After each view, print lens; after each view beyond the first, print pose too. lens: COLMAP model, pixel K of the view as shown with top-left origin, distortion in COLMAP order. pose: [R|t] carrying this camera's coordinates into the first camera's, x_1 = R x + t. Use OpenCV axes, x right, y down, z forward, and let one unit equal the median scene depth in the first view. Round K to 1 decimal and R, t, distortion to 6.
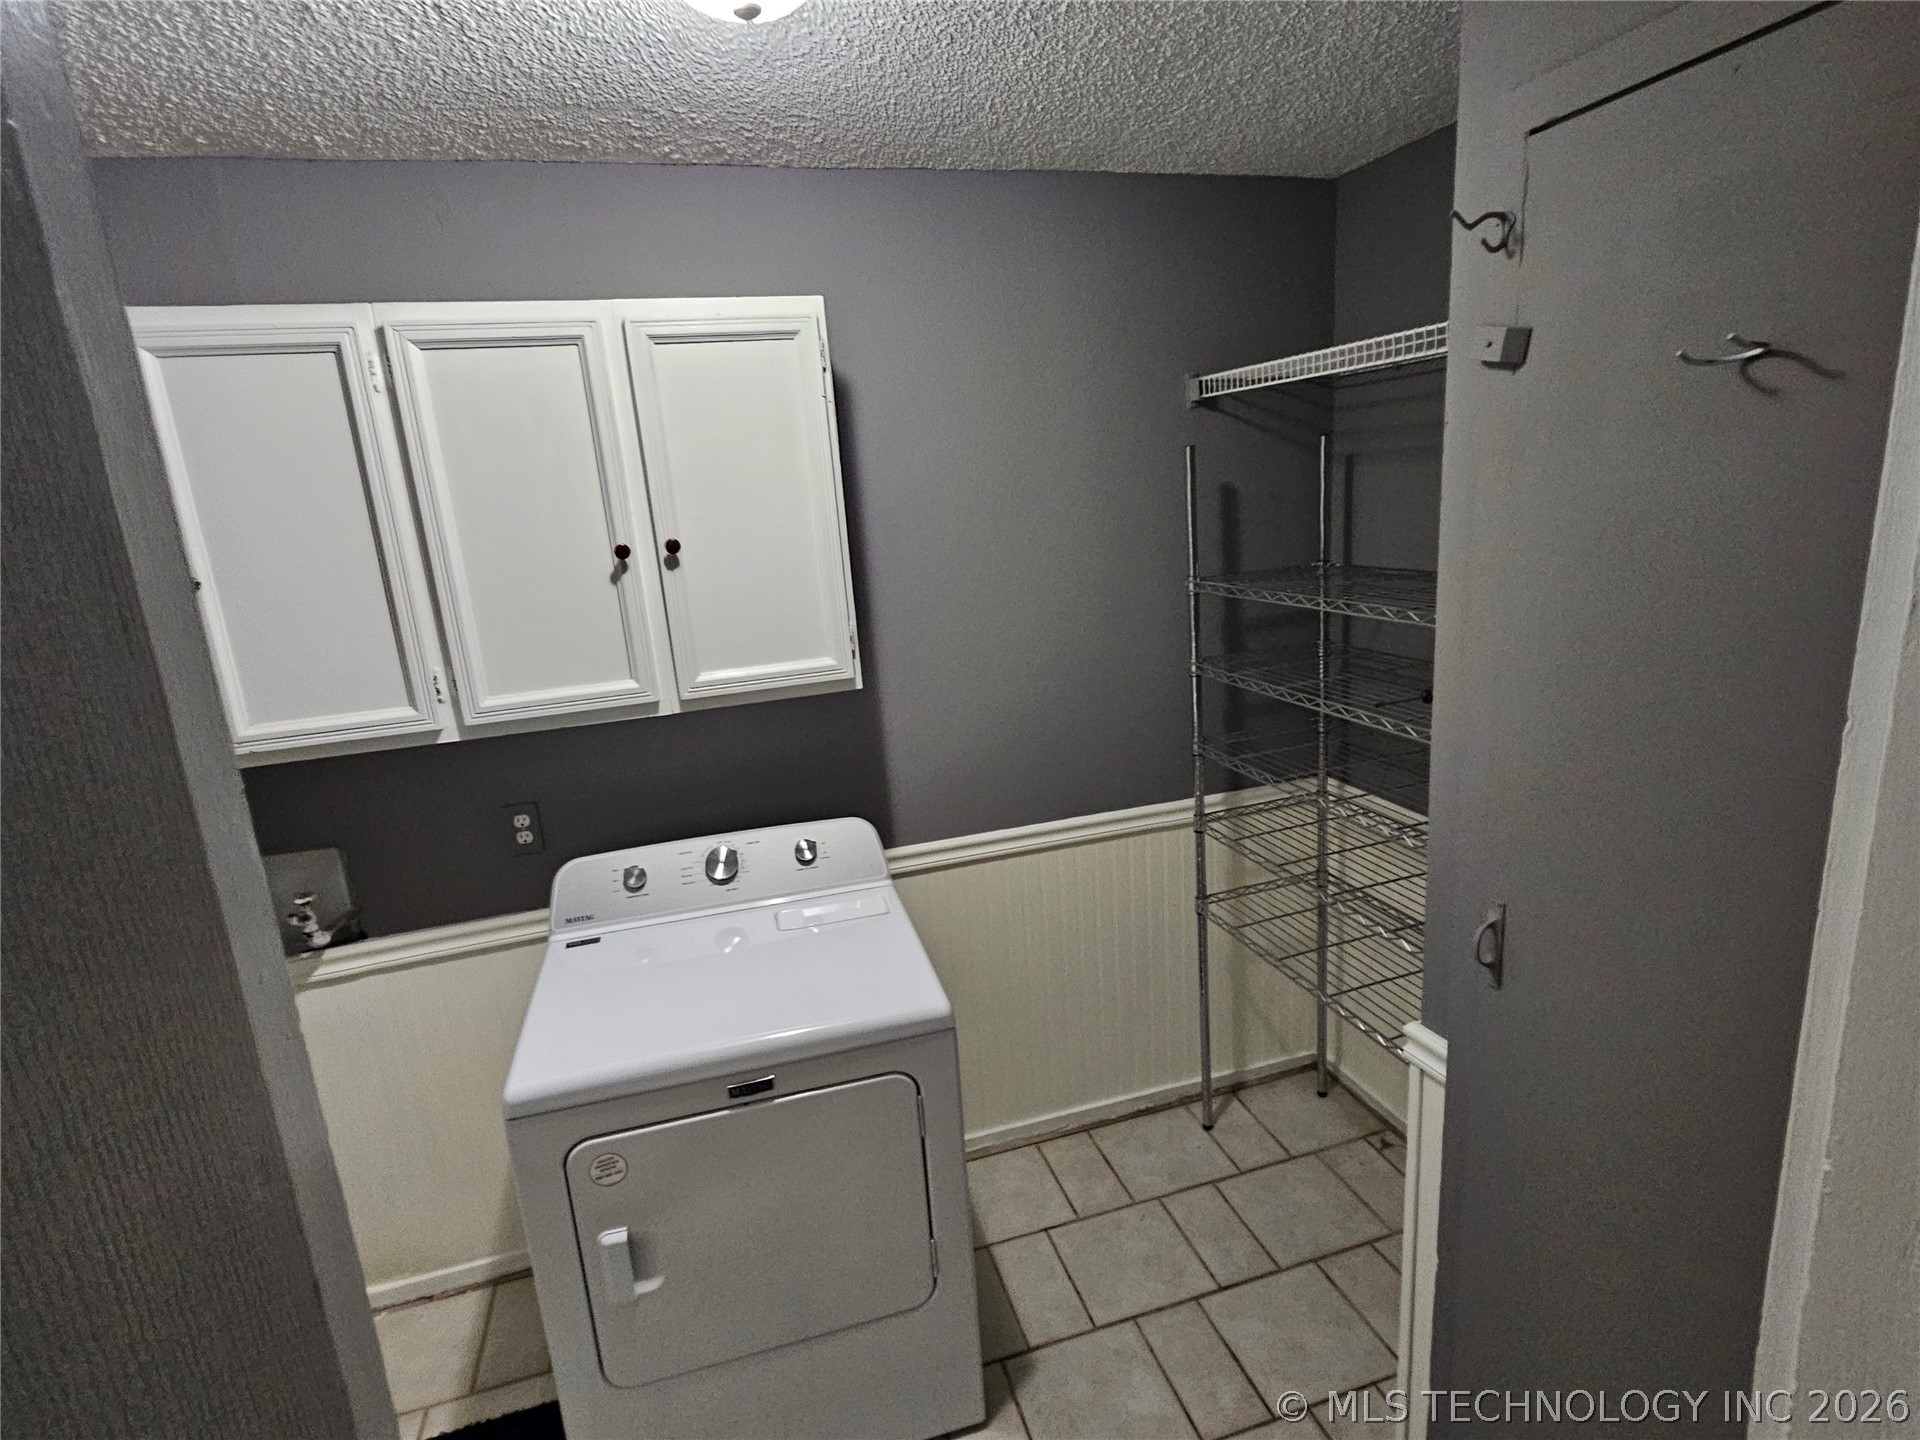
lens RADIAL K [[968.1, 0, 965.7], [0, 968.1, 716.5], [0, 0, 1]] dist [-0.000228, 0.001927]
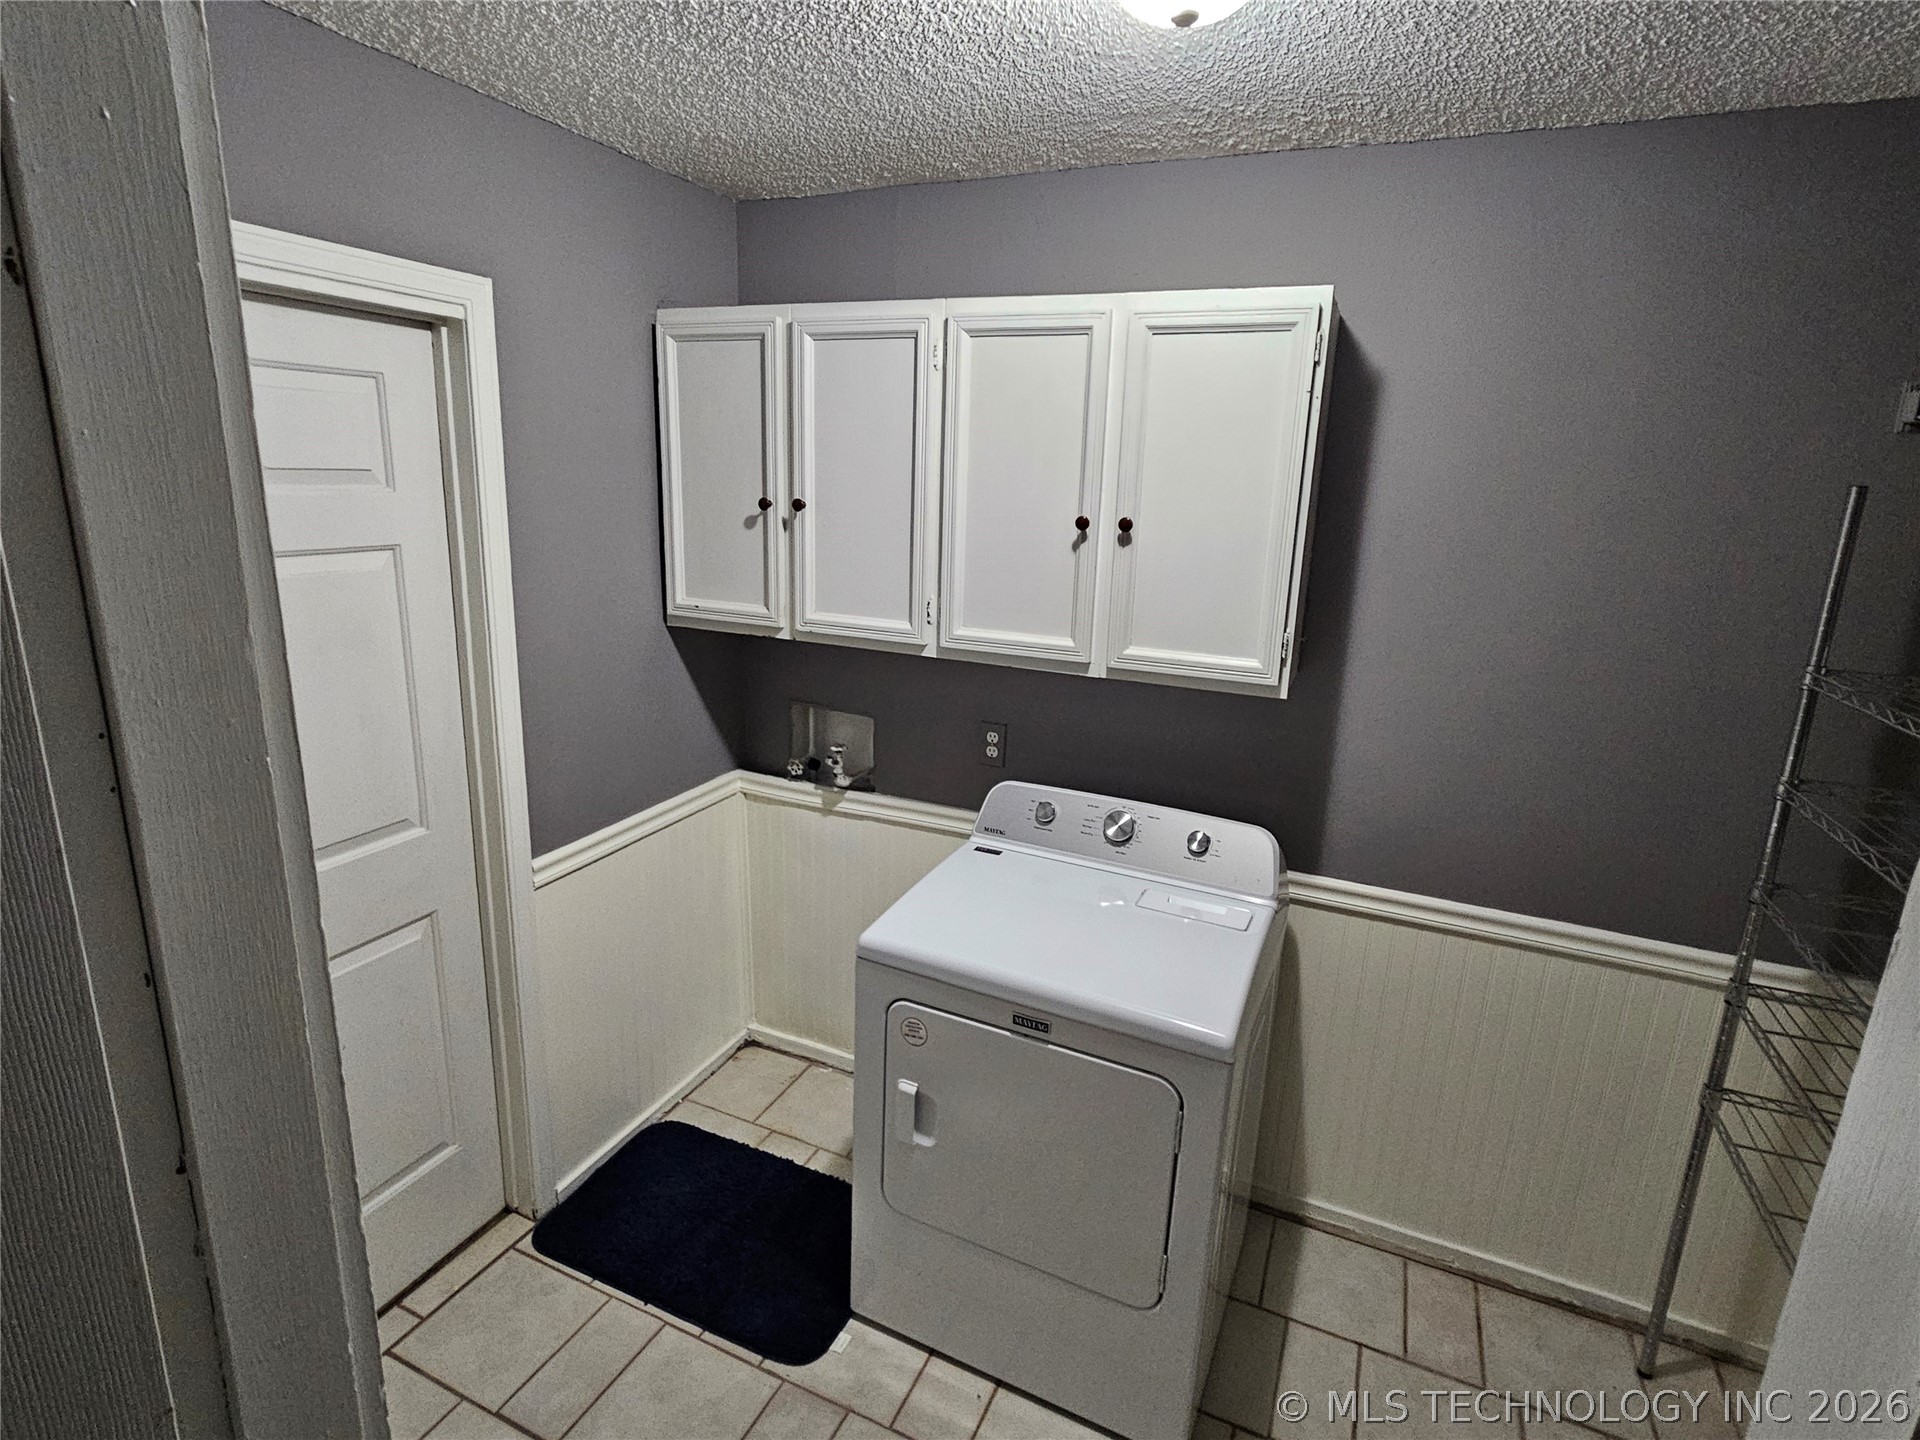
lens RADIAL K [[957.4, 0, 962.7], [0, 957.4, 708.8], [0, 0, 1]] dist [0.002117, -0.000046]
pose [[0.758080, 0.253614, -0.600828, 0.229832], [-0.238956, 0.965235, 0.105936, -0.045164], [0.606807, 0.063263, 0.792328, 0.060967]]
